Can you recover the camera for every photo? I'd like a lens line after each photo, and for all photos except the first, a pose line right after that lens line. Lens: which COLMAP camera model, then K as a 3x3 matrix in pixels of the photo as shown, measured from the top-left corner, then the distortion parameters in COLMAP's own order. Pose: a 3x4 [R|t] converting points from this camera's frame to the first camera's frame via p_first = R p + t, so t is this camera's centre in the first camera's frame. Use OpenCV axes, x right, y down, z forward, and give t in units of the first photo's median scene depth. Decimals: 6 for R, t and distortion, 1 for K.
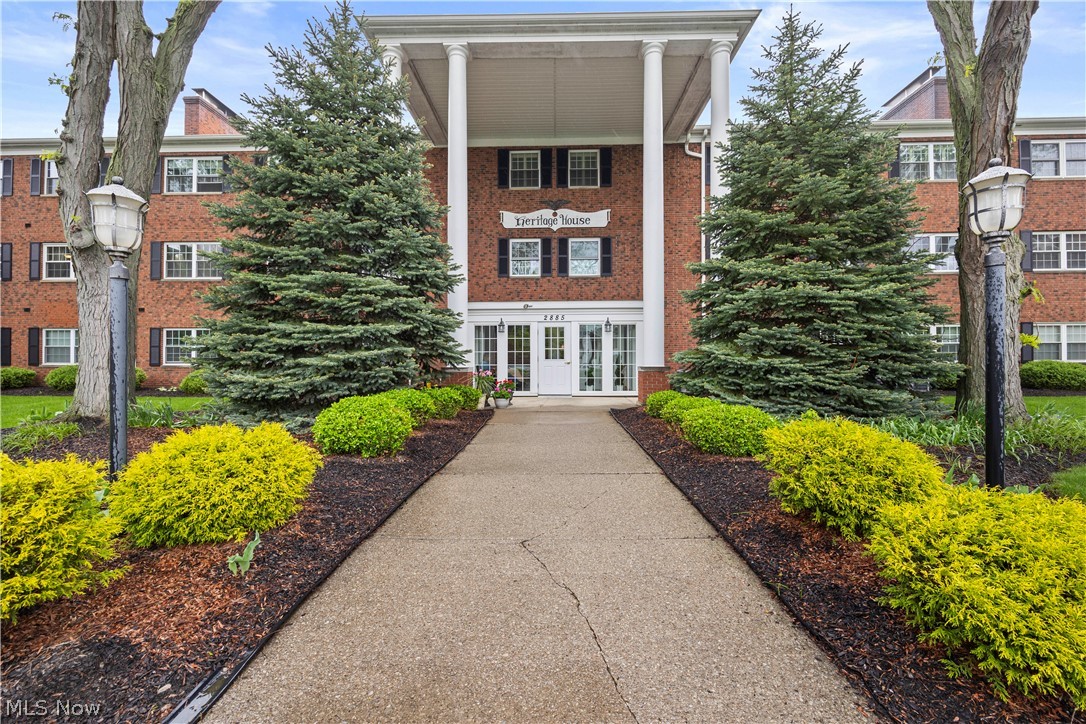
lens RADIAL K [[418.2, 0, 545.1], [0, 418.2, 360.6], [0, 0, 1]] dist [-0.000397, 0.000100]
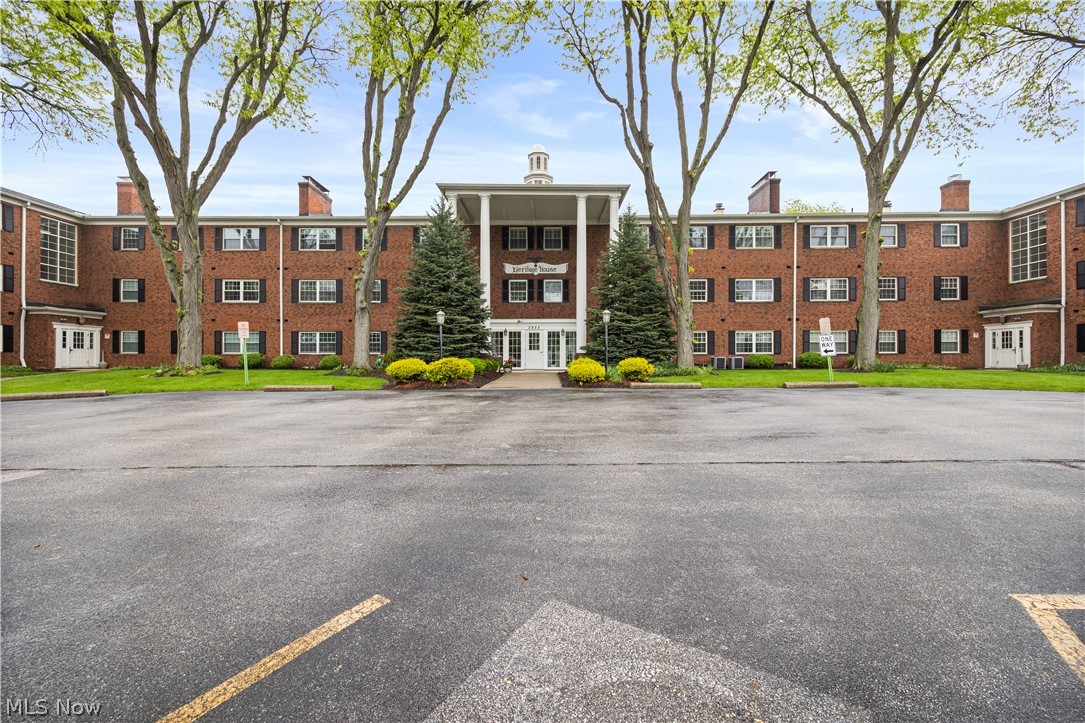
lens RADIAL K [[417.8, 0, 544.6], [0, 417.8, 360.1], [0, 0, 1]] dist [-0.000397, 0.000100]
pose [[0.999780, 0.002124, 0.020880, 0.027509], [-0.002200, 0.999991, 0.003614, 0.031169], [-0.020872, -0.003659, 0.999775, -0.774006]]
